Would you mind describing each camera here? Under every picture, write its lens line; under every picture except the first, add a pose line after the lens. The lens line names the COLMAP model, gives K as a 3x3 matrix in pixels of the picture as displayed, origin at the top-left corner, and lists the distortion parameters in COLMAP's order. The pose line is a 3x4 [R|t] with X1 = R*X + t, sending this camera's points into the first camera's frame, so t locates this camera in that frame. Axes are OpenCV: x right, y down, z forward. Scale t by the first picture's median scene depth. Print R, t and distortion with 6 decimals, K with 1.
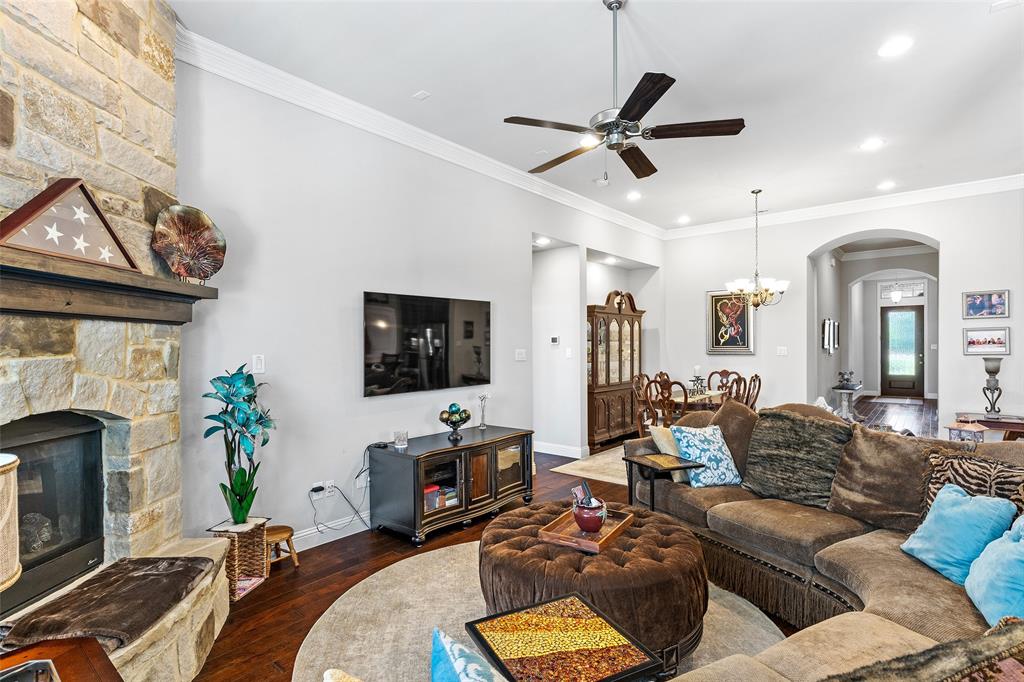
lens RADIAL K [[509.0, 0, 510.3], [0, 509.0, 344.7], [0, 0, 1]] dist [0.003446, 0.000527]
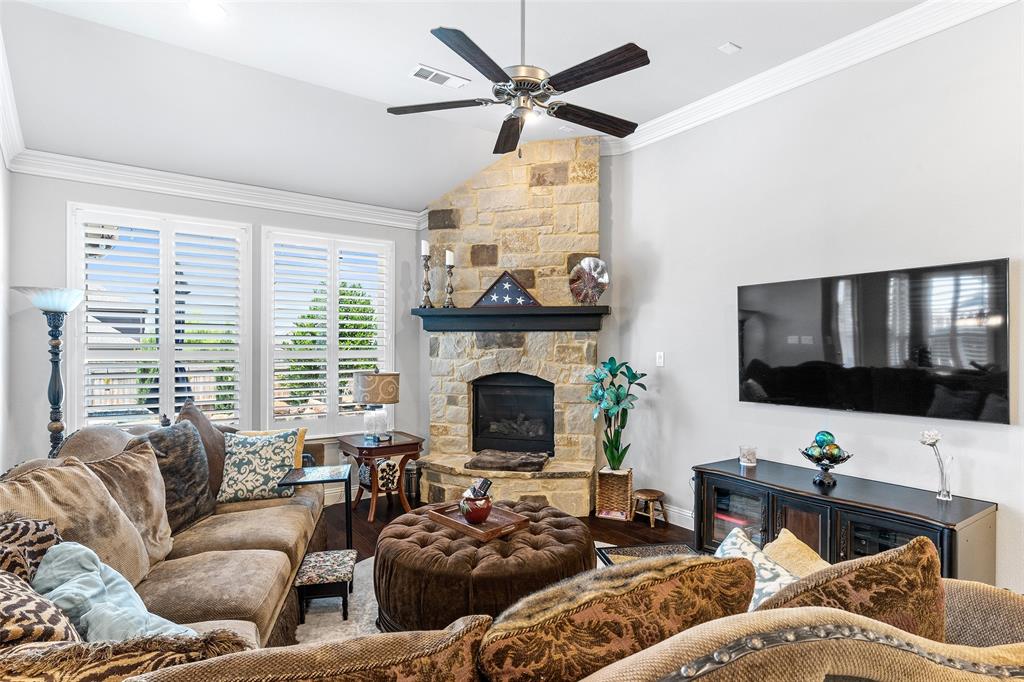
lens RADIAL K [[529.0, 0, 509.6], [0, 529.0, 342.1], [0, 0, 1]] dist [-0.000232, 0.000122]
pose [[-0.257680, 0.004124, -0.966222, 1.121640], [0.001855, 0.999991, 0.003774, -0.012267], [0.966229, -0.000820, -0.257685, 1.278023]]
